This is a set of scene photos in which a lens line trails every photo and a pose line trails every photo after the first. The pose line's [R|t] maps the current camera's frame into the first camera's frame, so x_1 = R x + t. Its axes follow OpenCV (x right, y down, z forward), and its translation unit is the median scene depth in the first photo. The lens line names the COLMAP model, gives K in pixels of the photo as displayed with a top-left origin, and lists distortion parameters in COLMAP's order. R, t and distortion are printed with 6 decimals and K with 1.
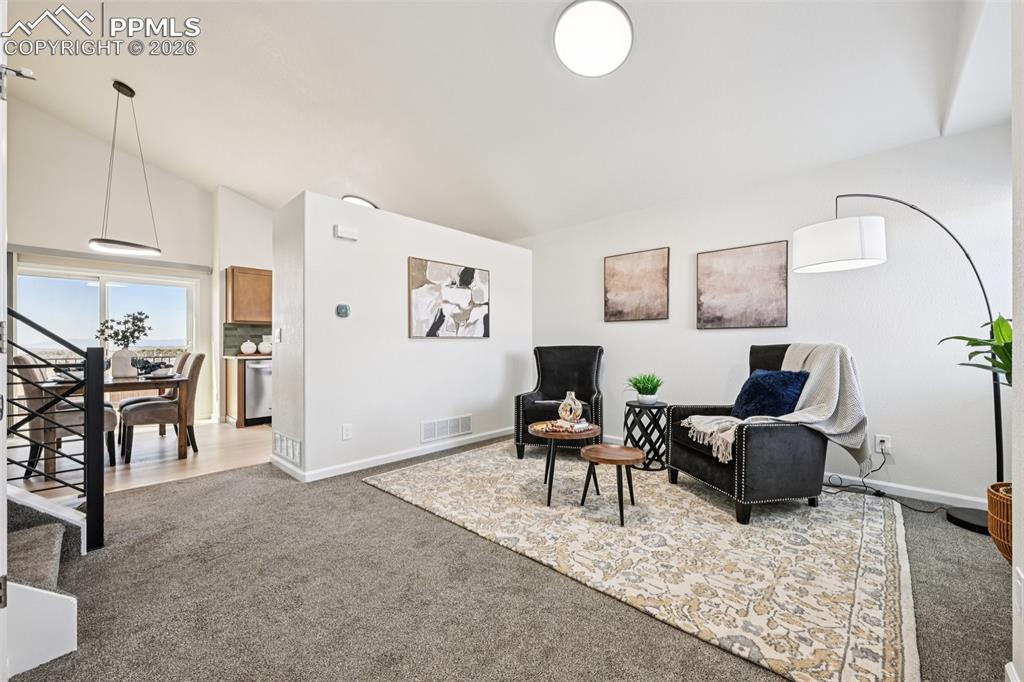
lens RADIAL K [[401.0, 0, 515.9], [0, 401.0, 343.6], [0, 0, 1]] dist [0.000169, 0.000186]
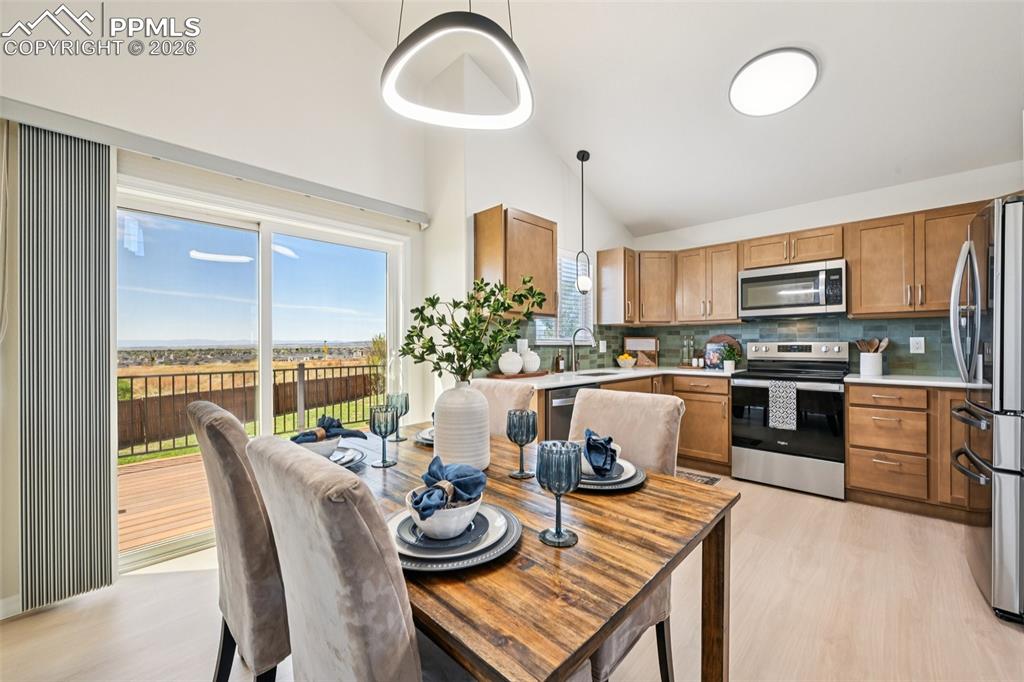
lens RADIAL K [[401.0, 0, 515.3], [0, 401.0, 343.8], [0, 0, 1]] dist [0.000169, 0.000186]
pose [[0.999983, 0.001282, -0.005733, -0.933599], [-0.001277, 0.999999, 0.000885, -0.021915], [0.005734, -0.000878, 0.999983, 0.660004]]
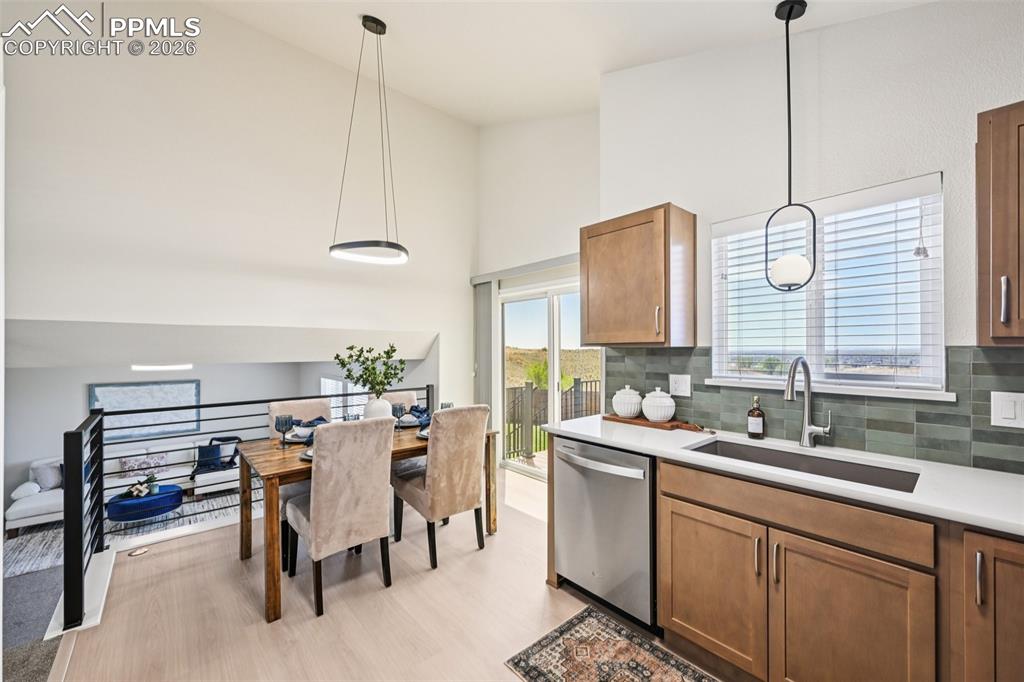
lens RADIAL K [[401.0, 0, 513.8], [0, 401.0, 346.3], [0, 0, 1]] dist [0.000169, 0.000186]
pose [[-0.095780, 0.001098, -0.995402, -0.311412], [0.007181, 0.999974, 0.000412, -0.074356], [0.995377, -0.007108, -0.095785, 1.304207]]
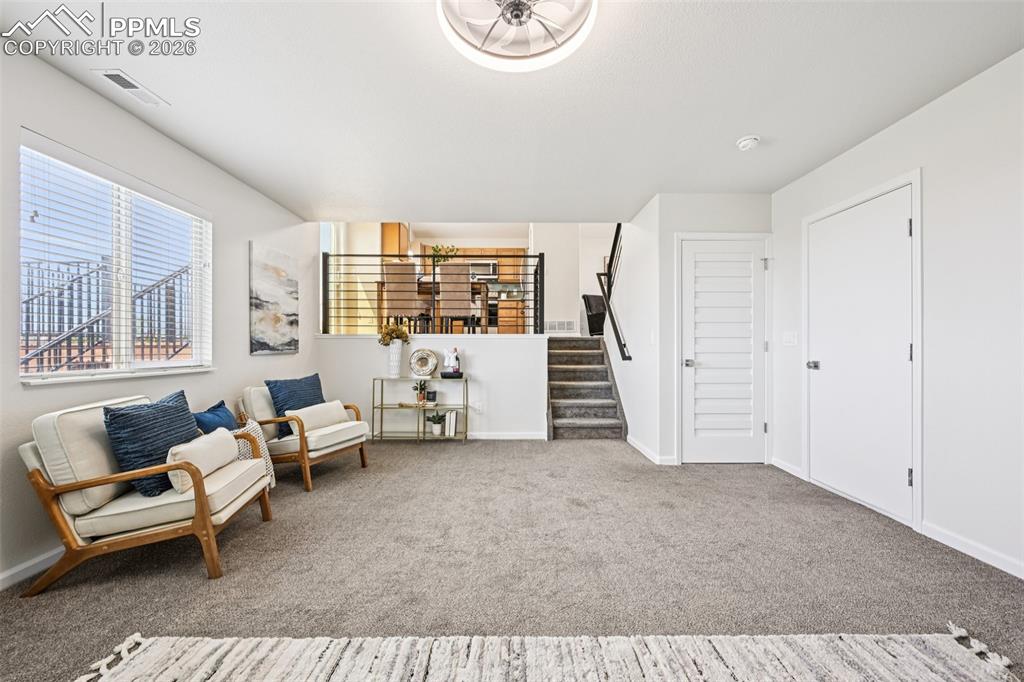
lens RADIAL K [[401.0, 0, 514.0], [0, 401.0, 346.2], [0, 0, 1]] dist [0.000169, 0.000186]
pose [[0.723356, 0.003820, 0.690464, -1.806280], [-0.005187, 0.999987, -0.000099, 0.304851], [-0.690455, -0.003510, 0.723366, -0.275493]]
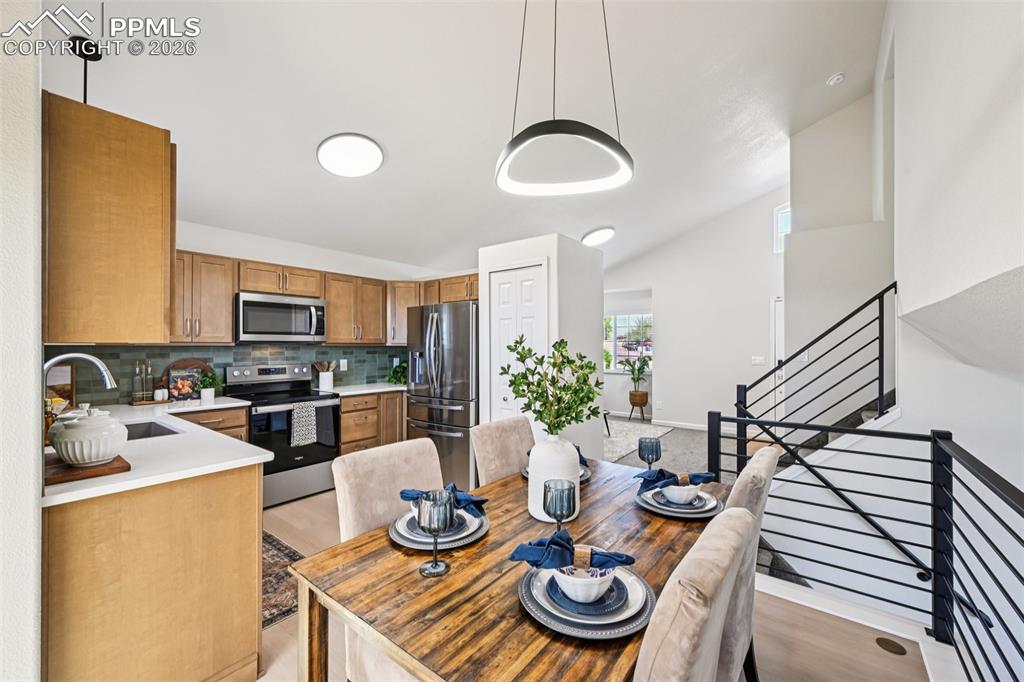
lens RADIAL K [[401.0, 0, 513.4], [0, 401.0, 343.8], [0, 0, 1]] dist [0.000169, 0.000186]
pose [[-0.099277, 0.010269, 0.995007, -1.336186], [-0.003763, 0.999936, -0.010695, -0.069414], [-0.995053, -0.004806, -0.099232, 1.080892]]
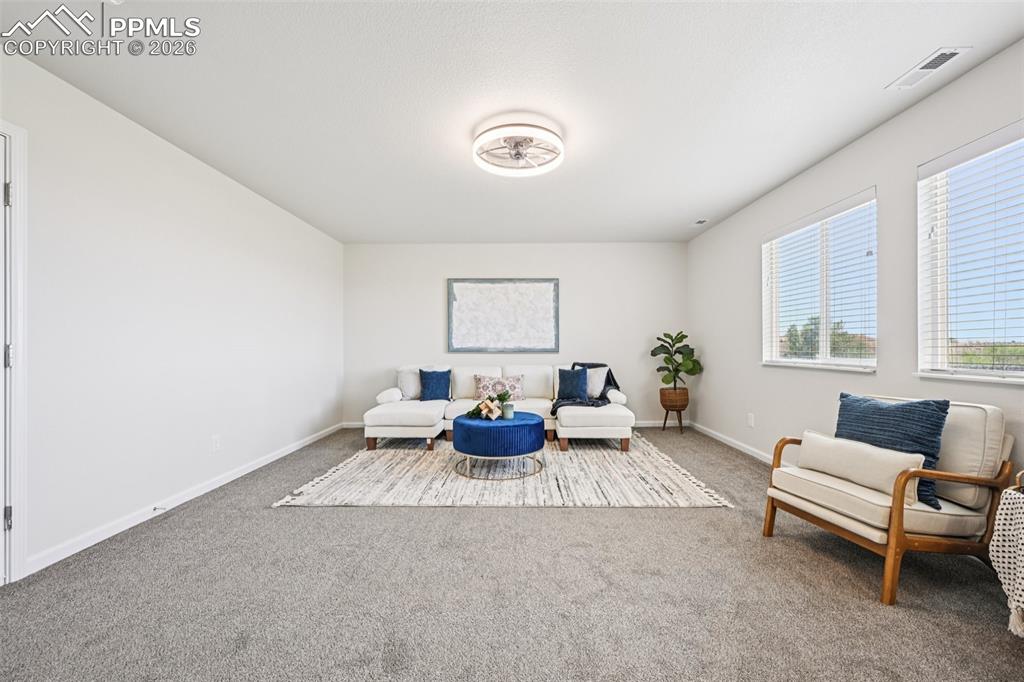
lens RADIAL K [[401.0, 0, 517.4], [0, 401.0, 346.5], [0, 0, 1]] dist [0.000169, 0.000186]
pose [[-0.729942, 0.007015, -0.683473, -1.078998], [0.011033, 0.999938, -0.001519, 0.306314], [0.683420, -0.008650, -0.729975, 0.488287]]
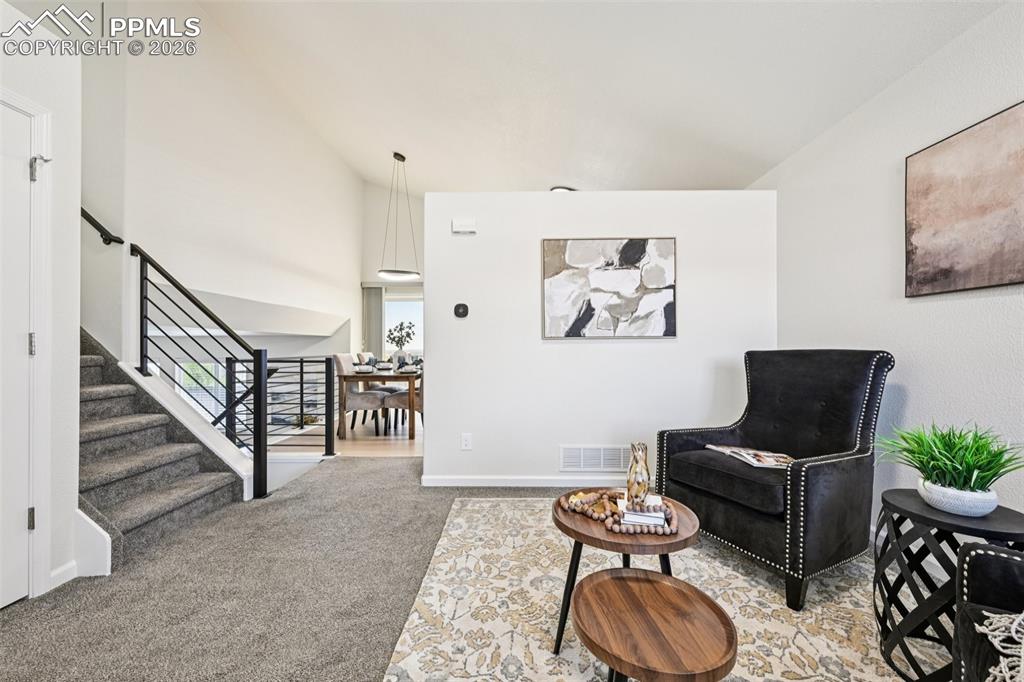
lens RADIAL K [[401.0, 0, 514.6], [0, 401.0, 343.1], [0, 0, 1]] dist [0.000169, 0.000186]
pose [[0.666889, -0.004930, -0.745141, 0.283659], [0.001146, 0.999984, -0.005591, -0.000922], [0.745156, 0.002875, 0.666884, 0.388709]]
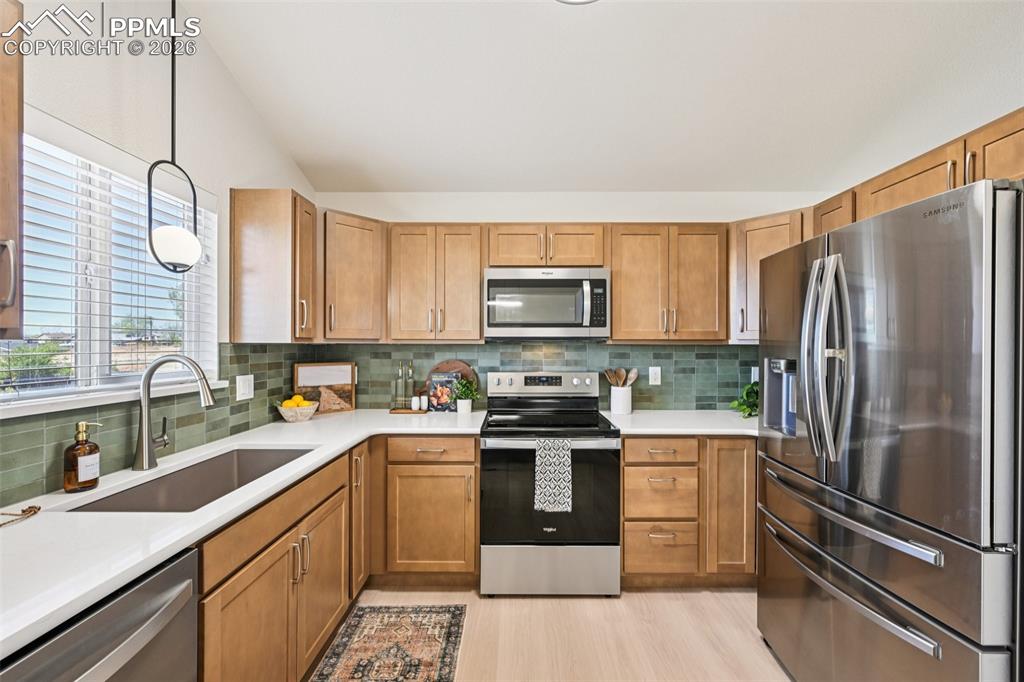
lens RADIAL K [[401.0, 0, 516.6], [0, 401.0, 345.2], [0, 0, 1]] dist [0.000169, 0.000186]
pose [[0.732247, 0.004892, 0.681022, -0.804904], [-0.007847, 0.999968, 0.001254, -0.071820], [-0.680994, -0.006262, 0.732262, 1.100964]]
